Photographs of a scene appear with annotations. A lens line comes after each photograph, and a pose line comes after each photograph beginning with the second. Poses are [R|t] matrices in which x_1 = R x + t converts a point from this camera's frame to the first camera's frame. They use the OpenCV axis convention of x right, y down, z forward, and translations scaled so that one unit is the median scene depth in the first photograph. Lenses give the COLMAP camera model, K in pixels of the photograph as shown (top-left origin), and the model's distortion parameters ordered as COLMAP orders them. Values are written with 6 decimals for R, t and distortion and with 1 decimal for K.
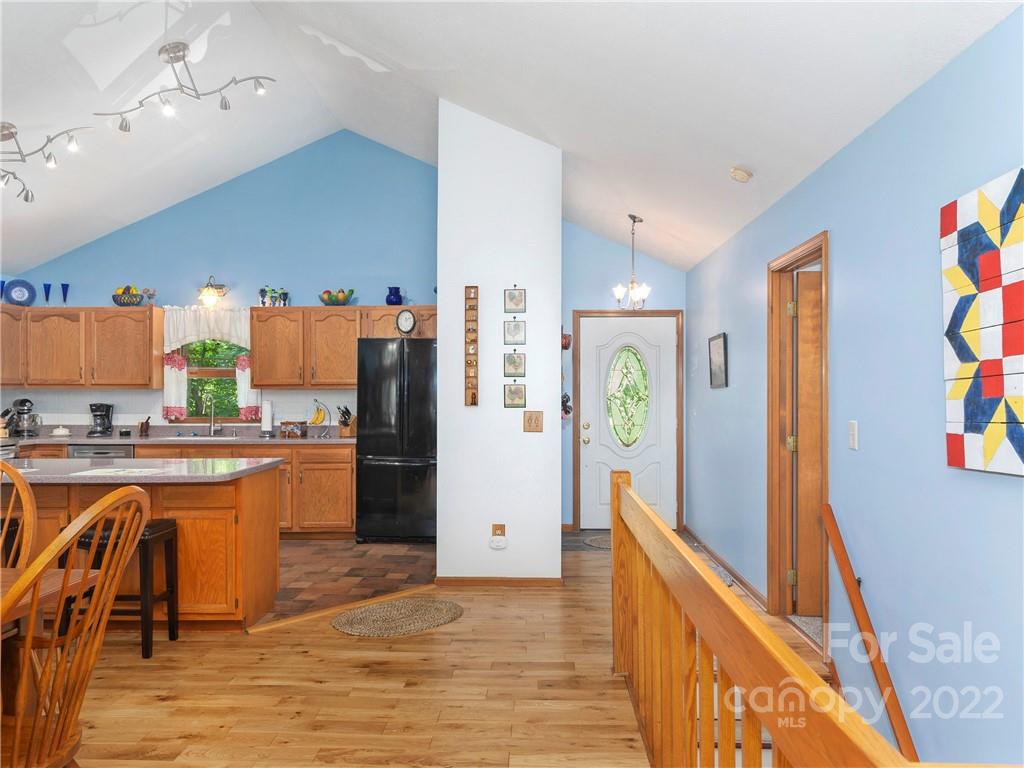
lens RADIAL K [[779.6, 0, 509.1], [0, 779.6, 383.5], [0, 0, 1]] dist [0.008069, 0.000313]
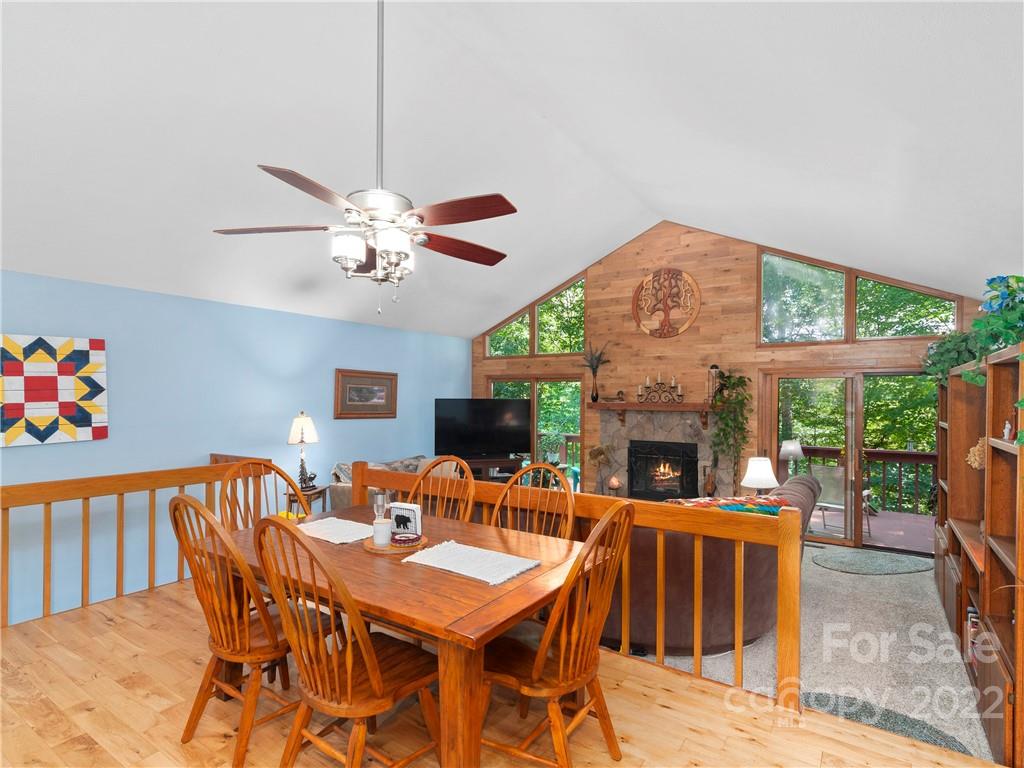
lens RADIAL K [[524.9, 0, 518.5], [0, 524.9, 394.3], [0, 0, 1]] dist [0.017066, 0.002191]
pose [[-0.850626, -0.002573, 0.525765, -0.568892], [-0.011794, 0.999830, -0.014189, -0.017770], [-0.525638, -0.018270, -0.850512, 0.532121]]
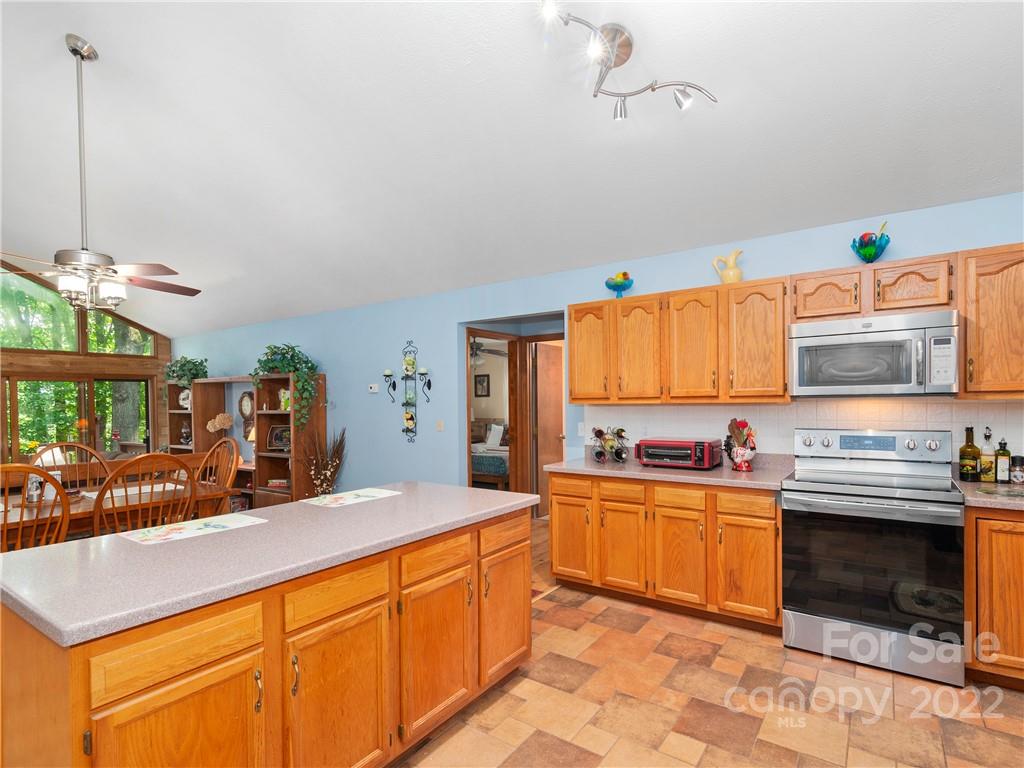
lens RADIAL K [[524.9, 0, 505.6], [0, 524.9, 407.1], [0, 0, 1]] dist [0.017066, 0.002191]
pose [[-0.550128, 0.016395, -0.834919, -0.139120], [0.020845, 0.999765, 0.005897, 0.002191], [0.834820, -0.014160, -0.550341, 0.877393]]
